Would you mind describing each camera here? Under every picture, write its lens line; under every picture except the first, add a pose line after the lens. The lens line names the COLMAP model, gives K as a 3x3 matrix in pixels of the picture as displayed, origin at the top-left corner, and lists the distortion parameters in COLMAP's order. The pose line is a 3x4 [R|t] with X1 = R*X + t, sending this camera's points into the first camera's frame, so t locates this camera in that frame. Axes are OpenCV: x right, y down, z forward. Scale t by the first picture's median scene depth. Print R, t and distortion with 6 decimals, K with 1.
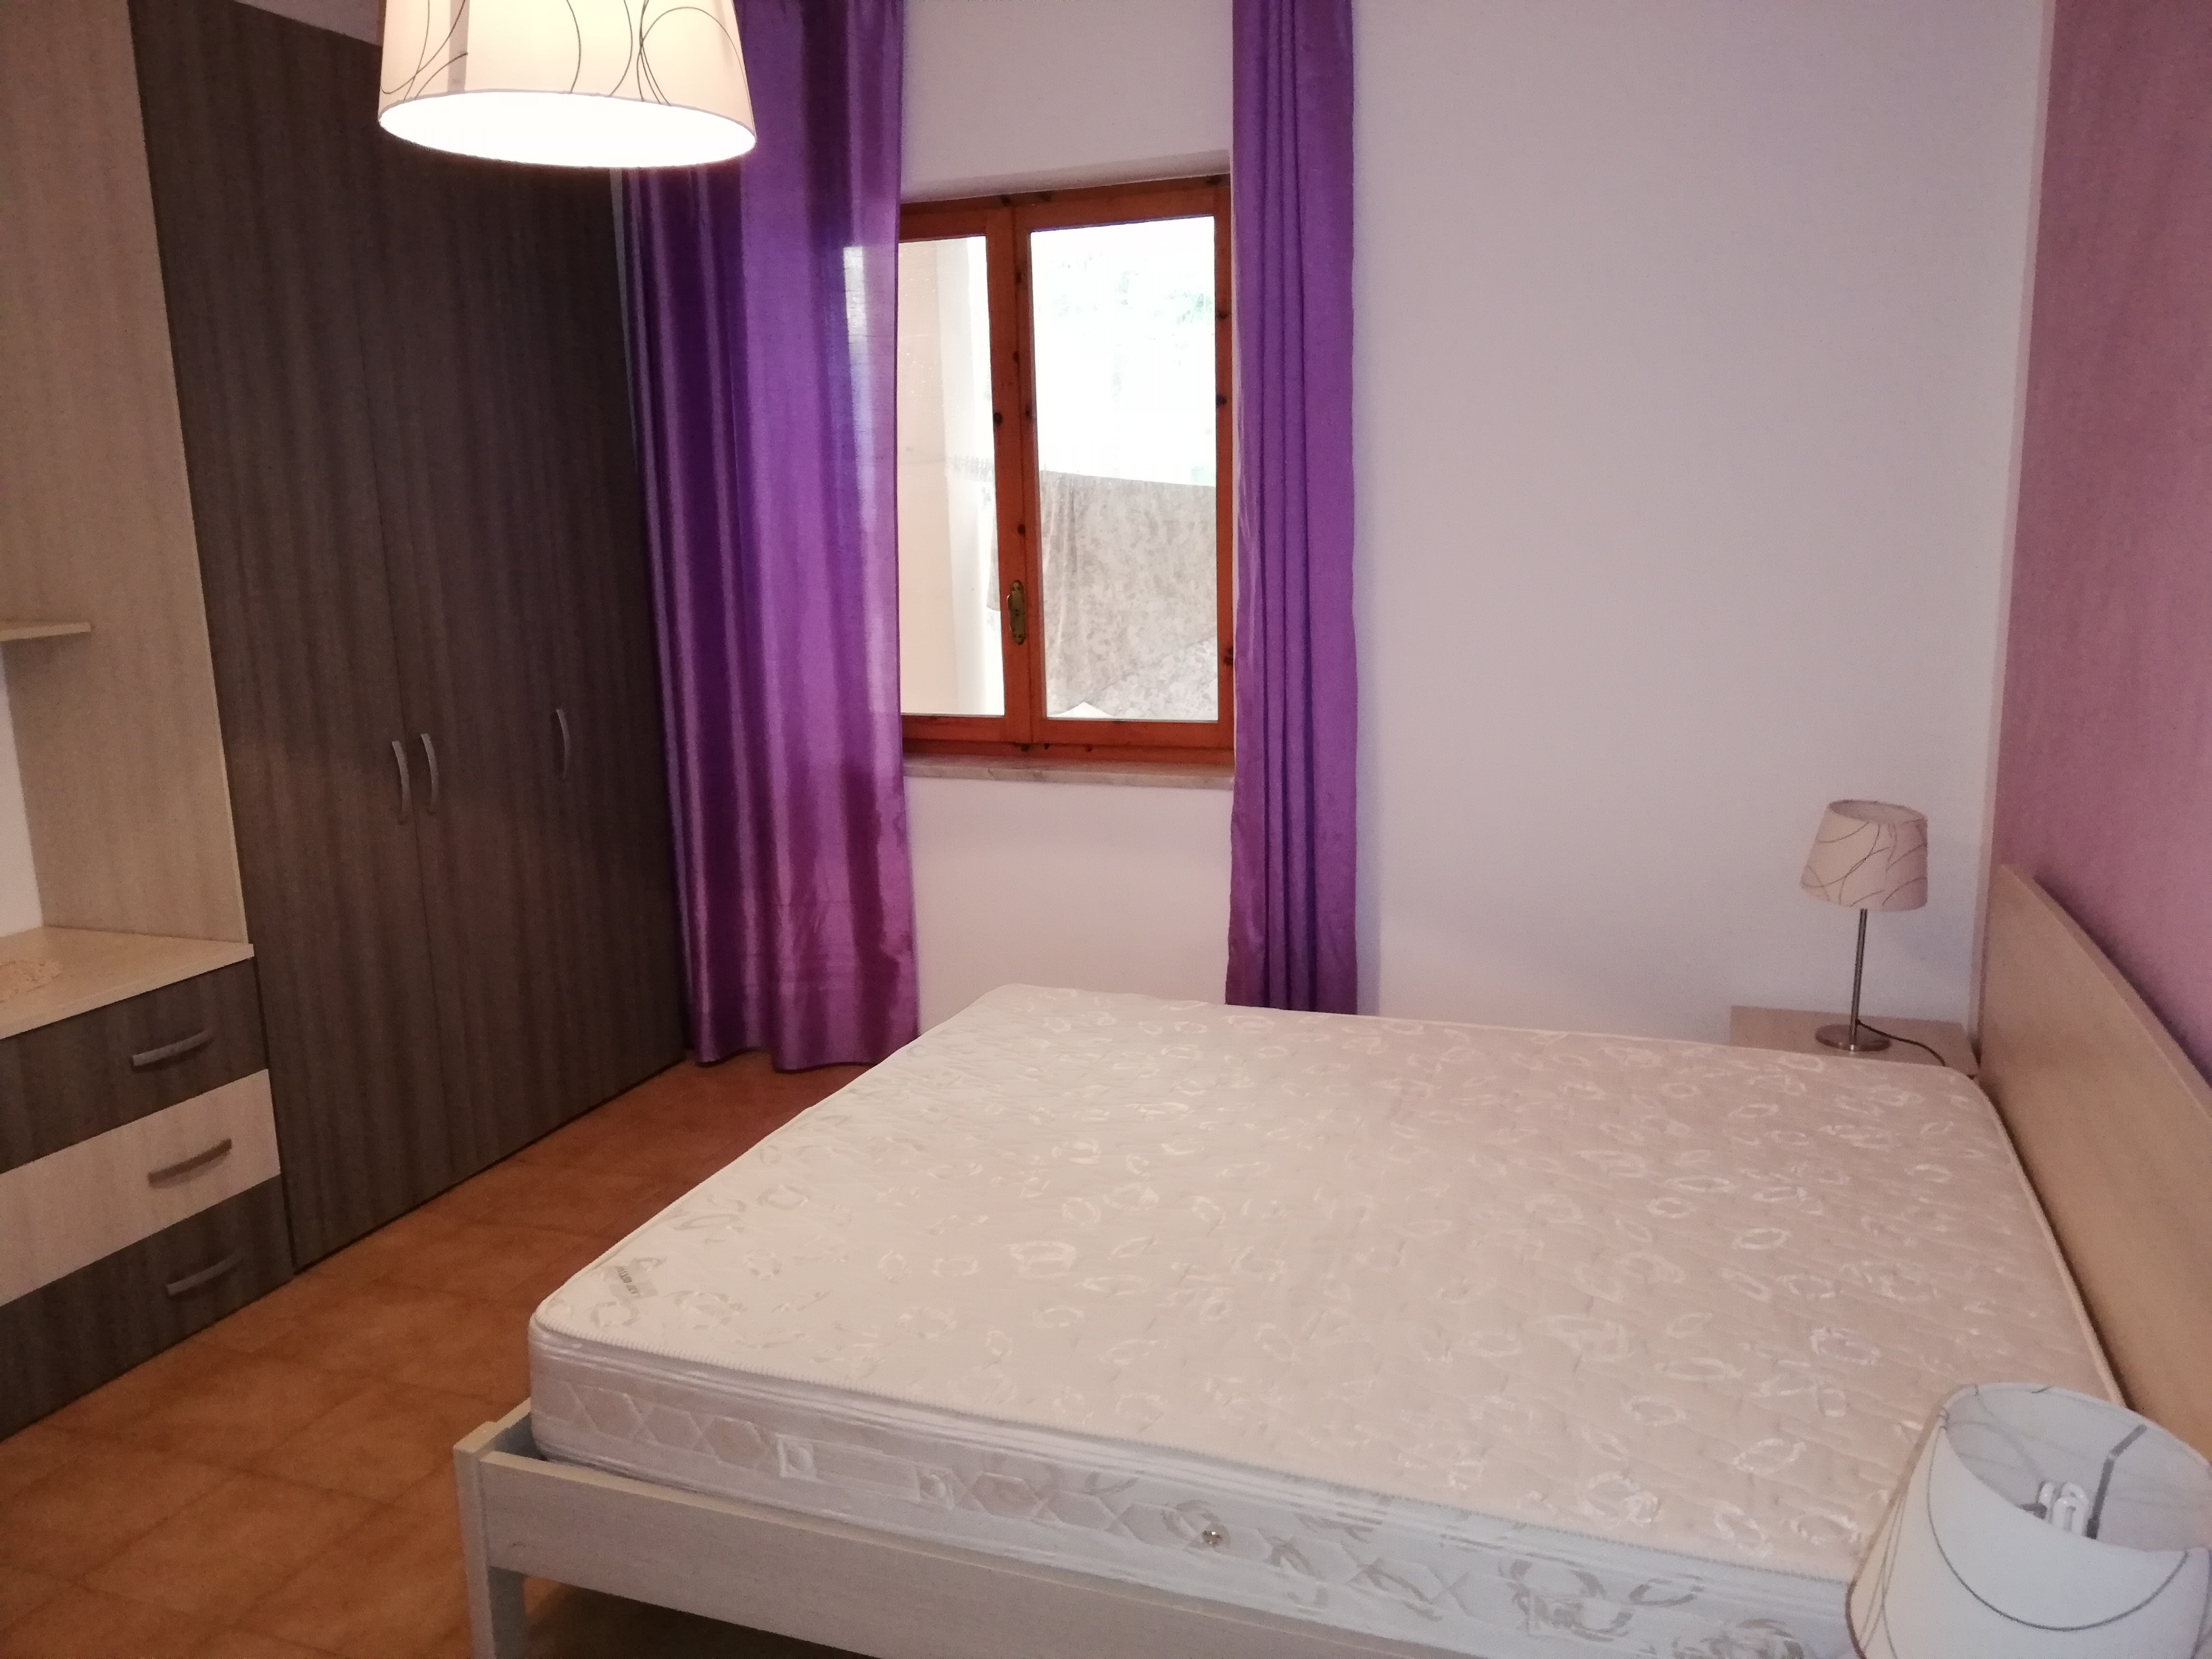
lens RADIAL K [[1649.6, 0, 1105.8], [0, 1649.6, 832.8], [0, 0, 1]] dist [0.035259, -0.032492]
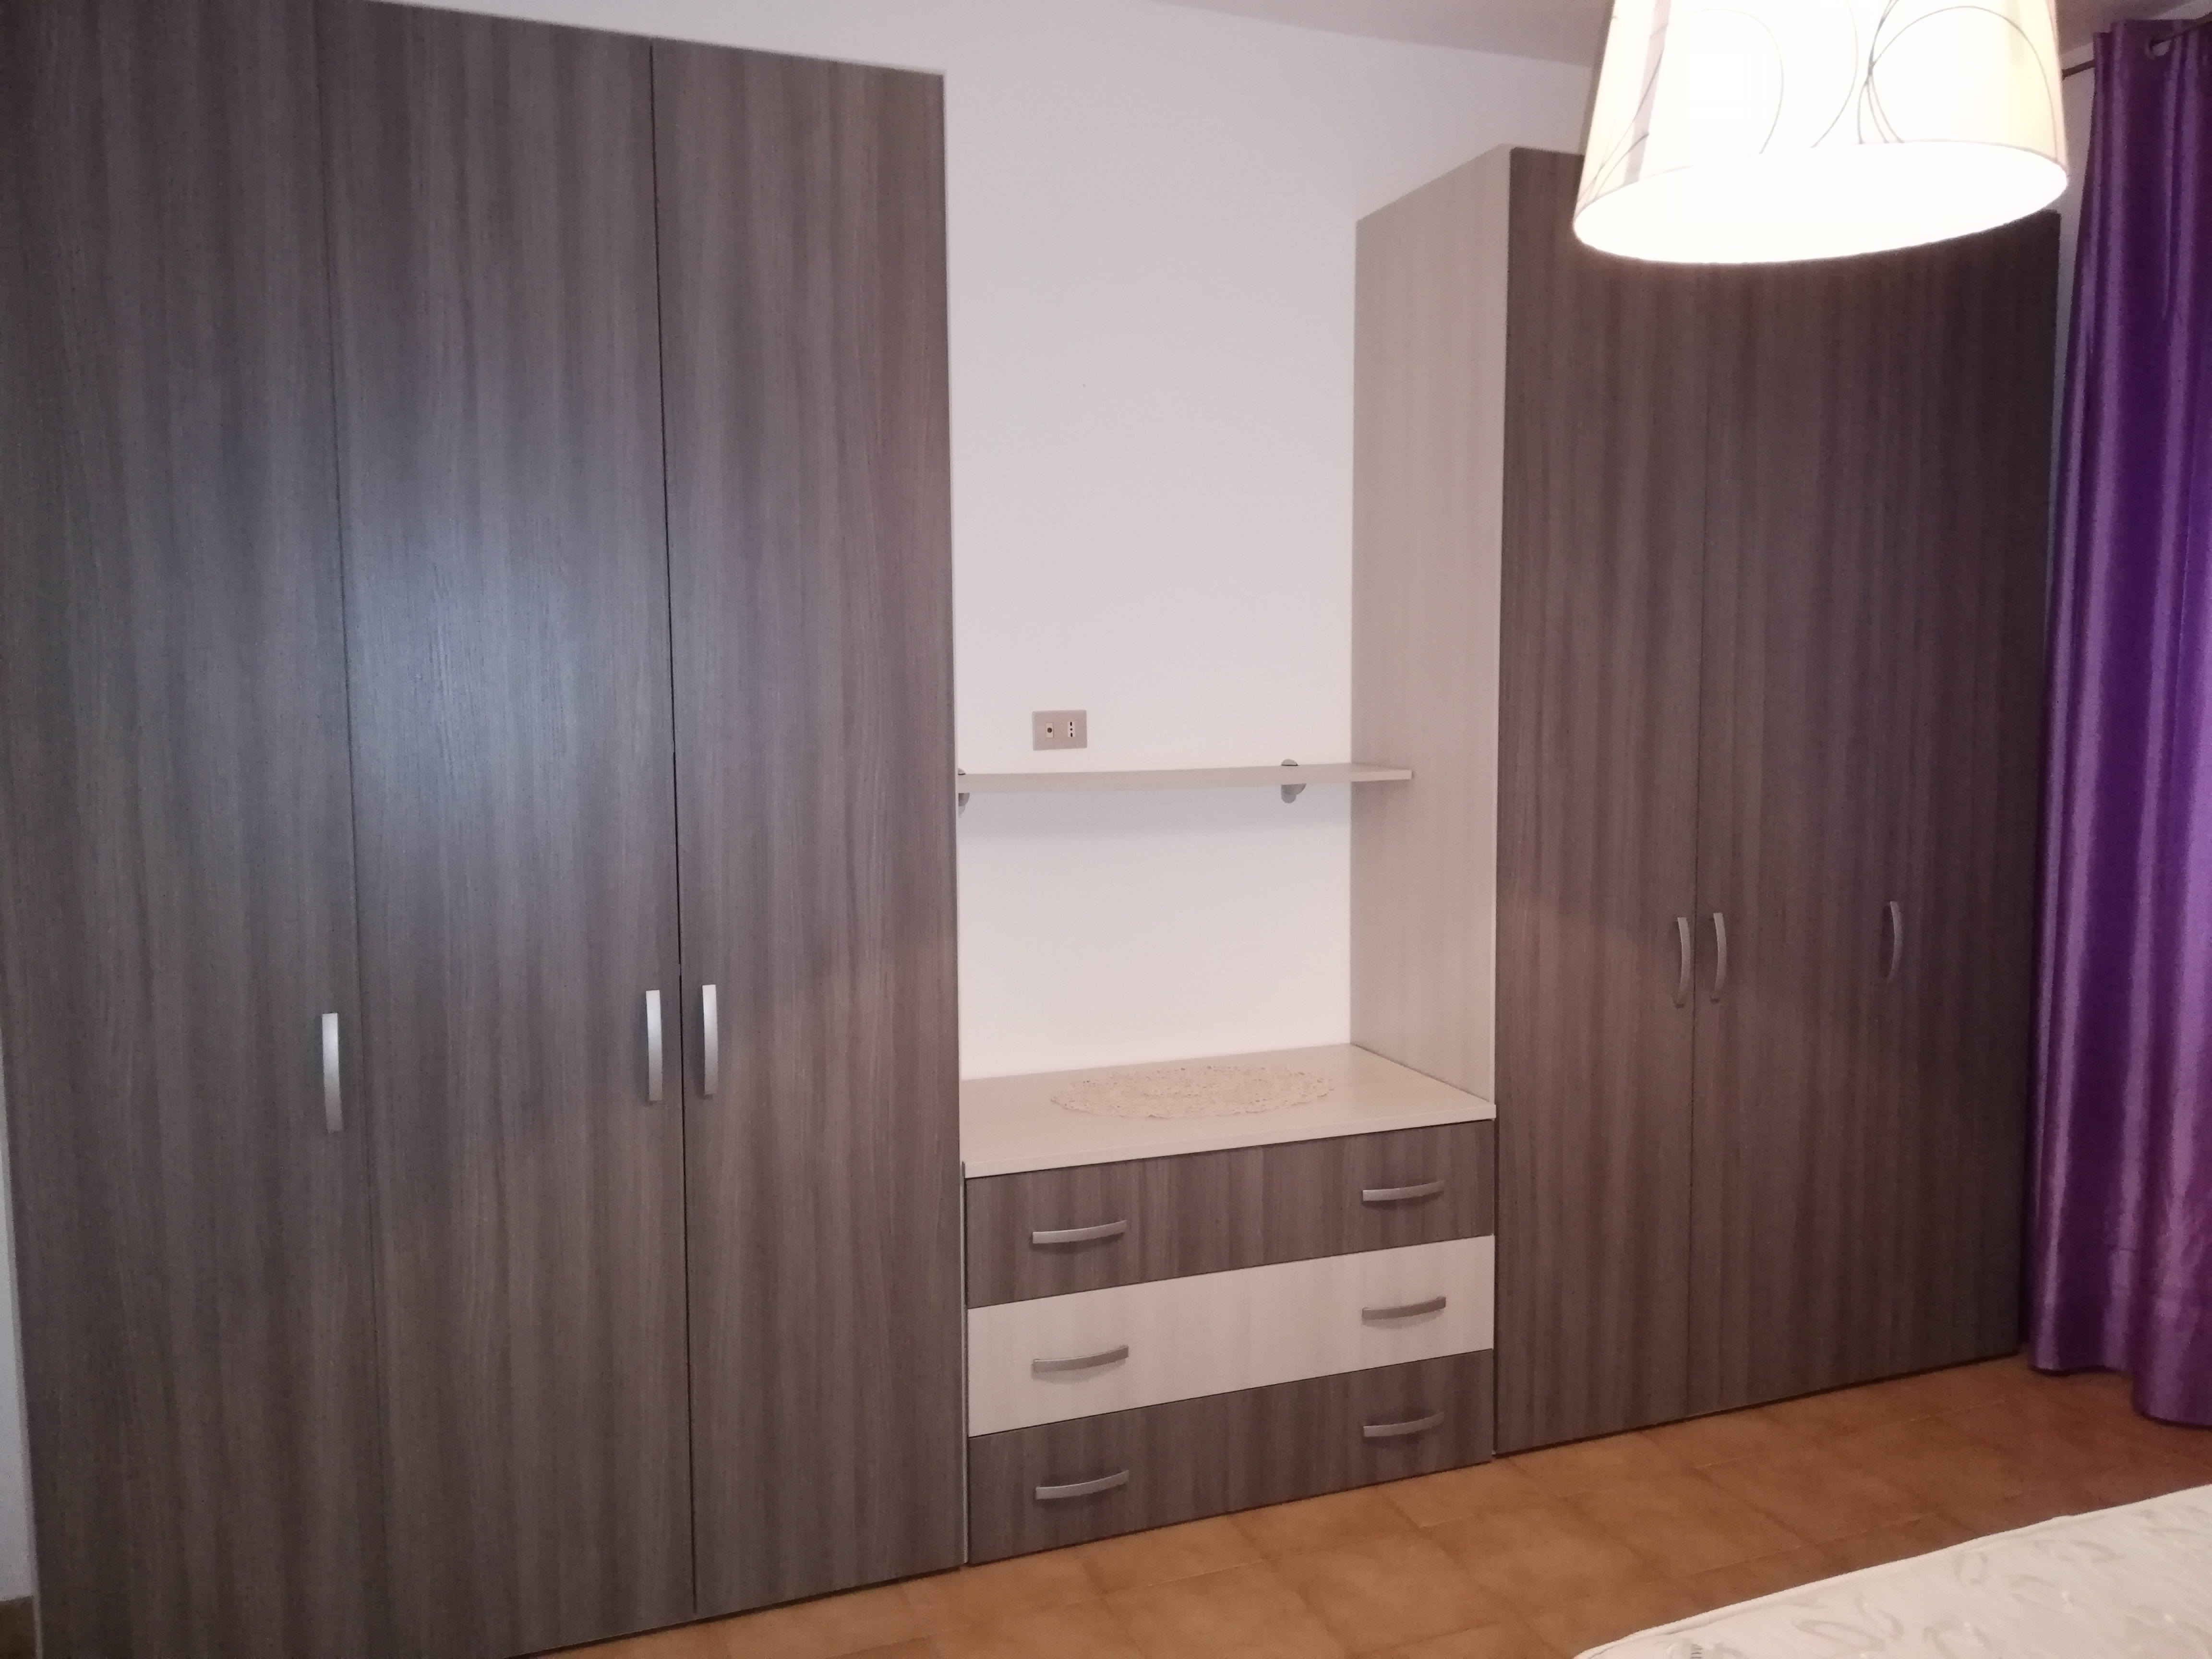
lens RADIAL K [[1649.6, 0, 1100.1], [0, 1649.6, 808.5], [0, 0, 1]] dist [0.035259, -0.032492]
pose [[0.661187, 0.081156, -0.745819, 0.043993], [-0.162283, 0.986066, -0.036569, -0.031211], [0.732459, 0.145213, 0.665144, 0.153985]]
